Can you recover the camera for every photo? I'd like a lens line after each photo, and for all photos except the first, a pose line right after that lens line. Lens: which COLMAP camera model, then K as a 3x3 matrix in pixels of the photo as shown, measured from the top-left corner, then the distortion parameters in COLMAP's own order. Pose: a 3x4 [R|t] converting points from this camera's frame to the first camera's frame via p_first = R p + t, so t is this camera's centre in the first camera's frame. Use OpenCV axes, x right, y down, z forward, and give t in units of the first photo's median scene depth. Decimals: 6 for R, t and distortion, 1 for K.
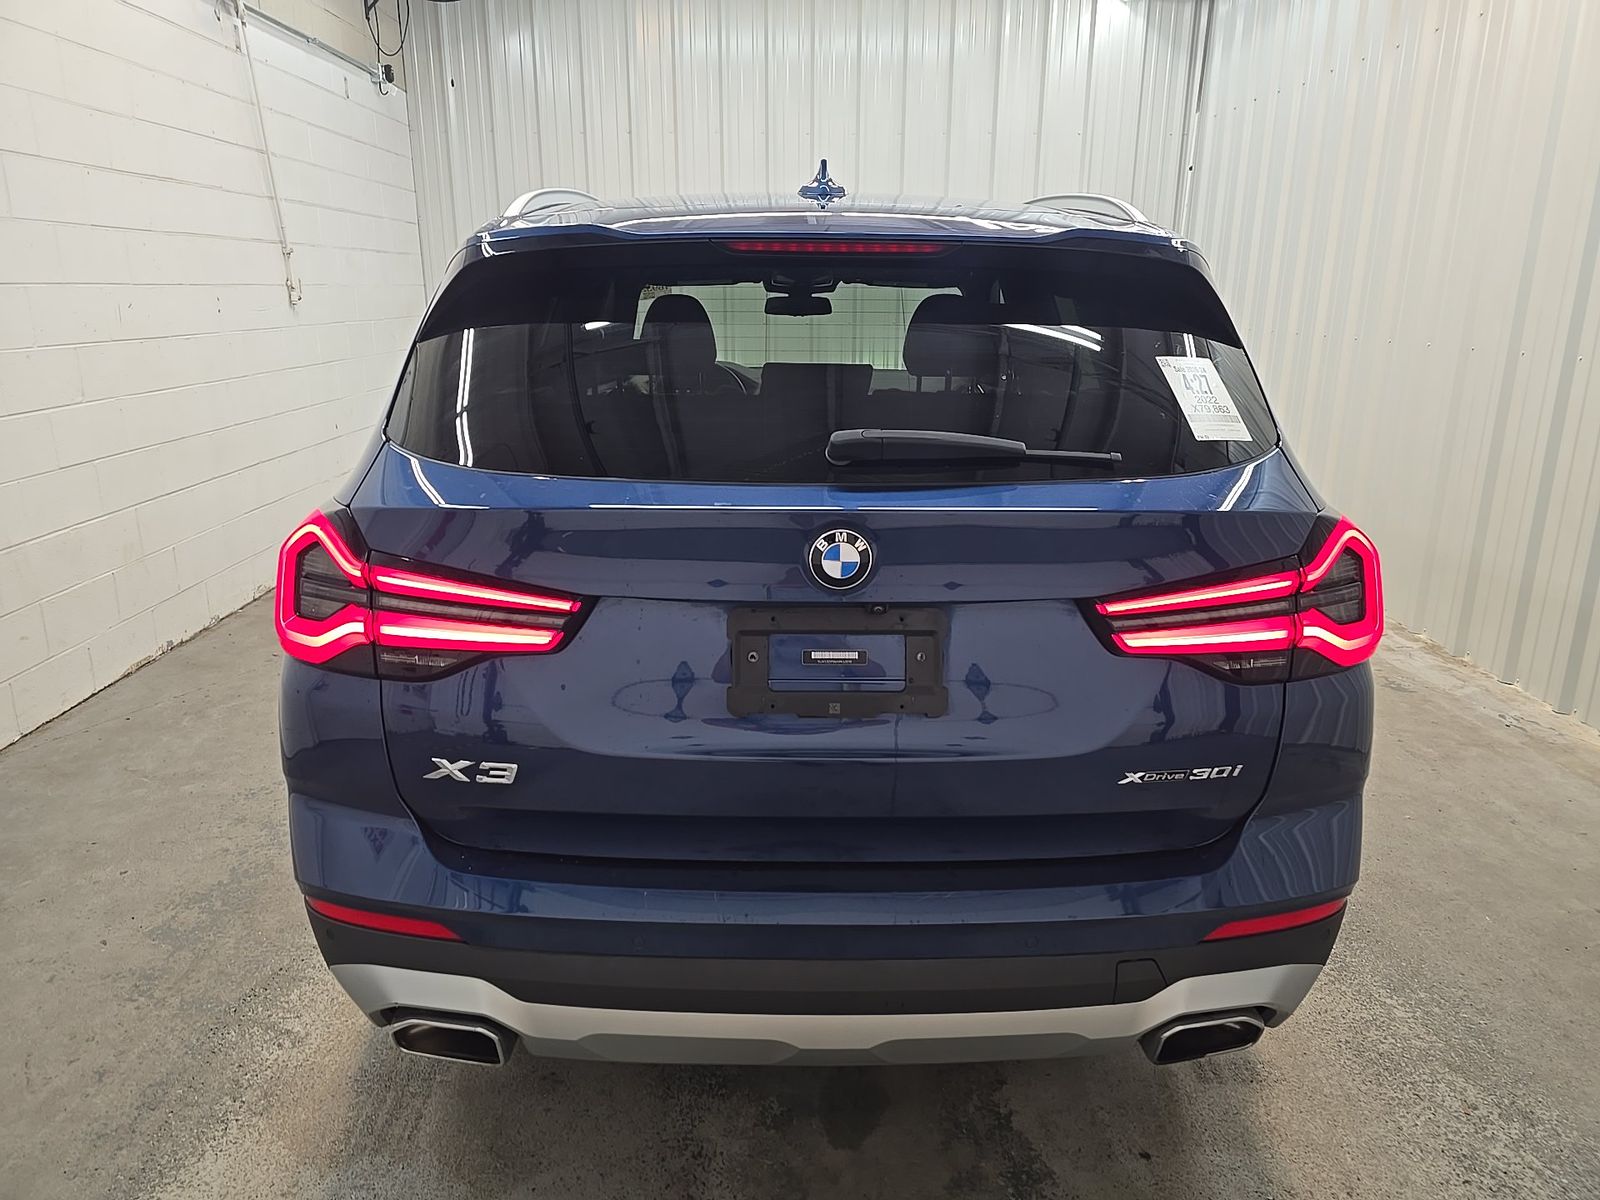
lens RADIAL K [[1076.8, 0, 799.0], [0, 1076.8, 609.8], [0, 0, 1]] dist [0.022878, -0.019710]
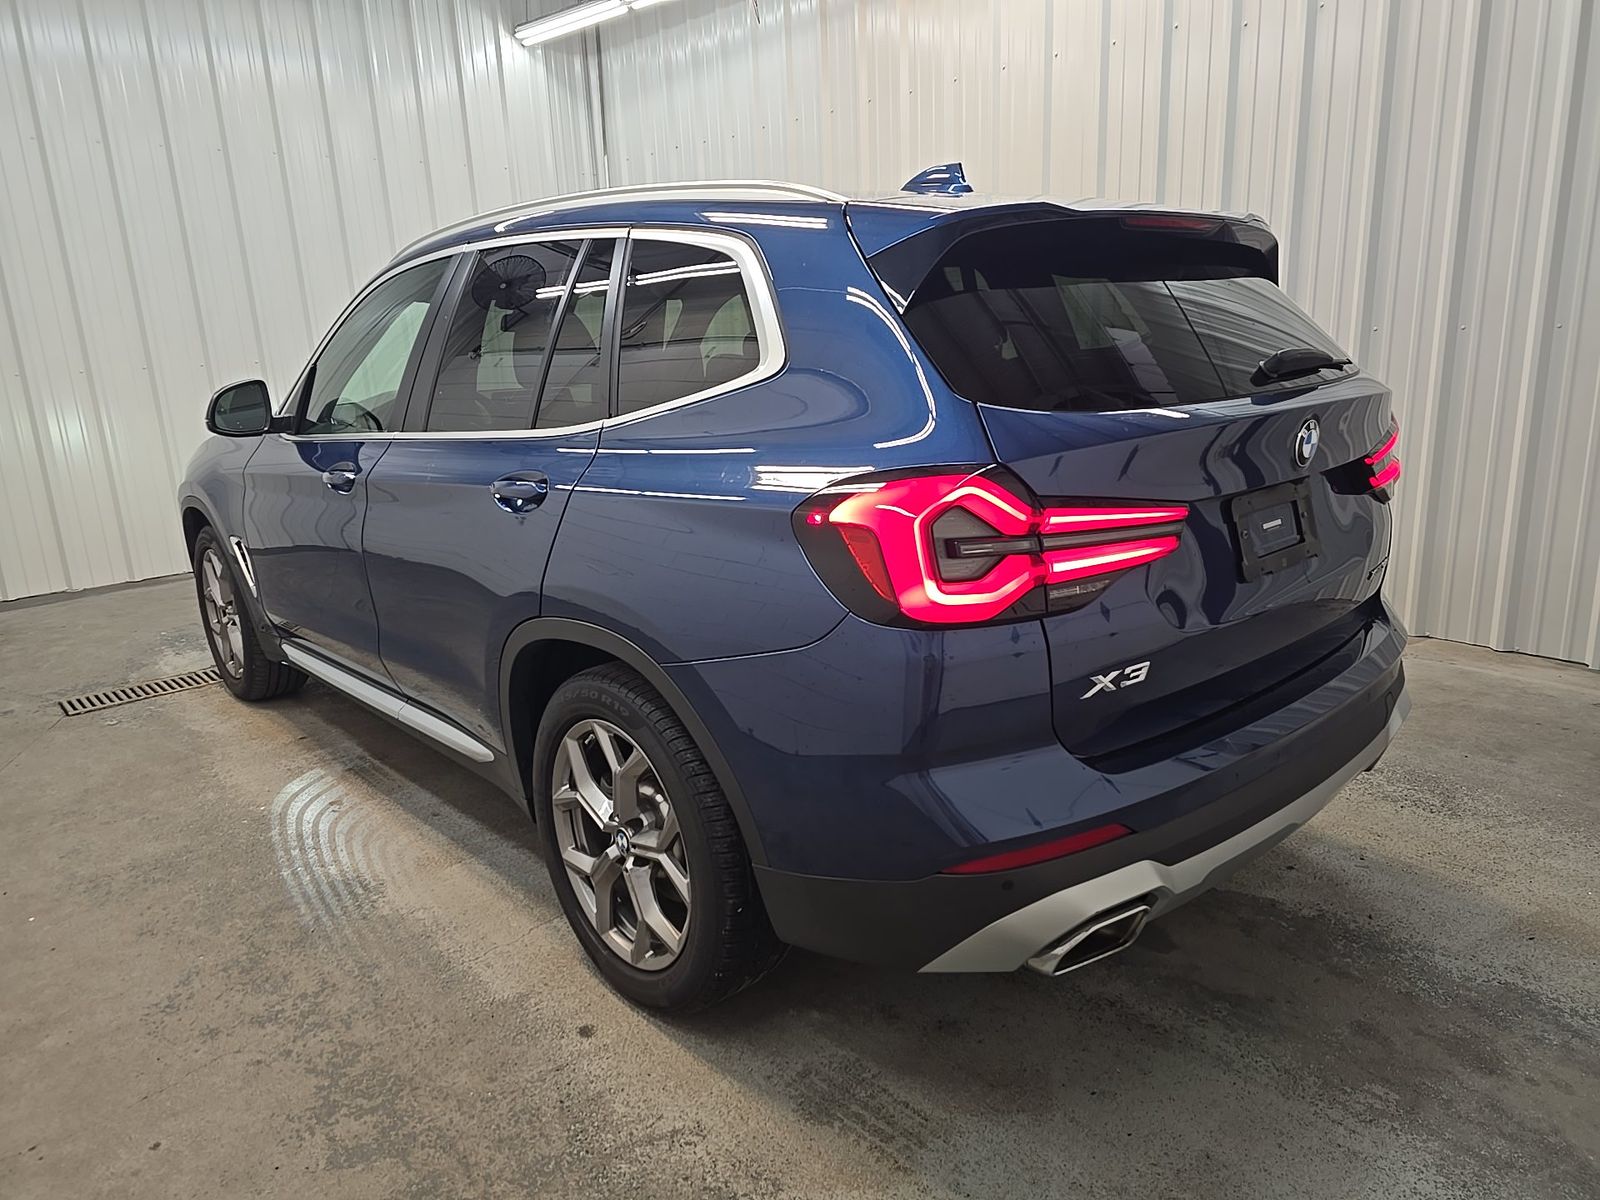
lens RADIAL K [[1076.8, 0, 804.9], [0, 1076.8, 593.1], [0, 0, 1]] dist [0.022878, -0.019710]
pose [[0.764666, -0.201333, 0.612170, -1.220602], [0.231782, 0.972297, 0.030252, -0.047276], [-0.601301, 0.118757, 0.790148, 0.296977]]
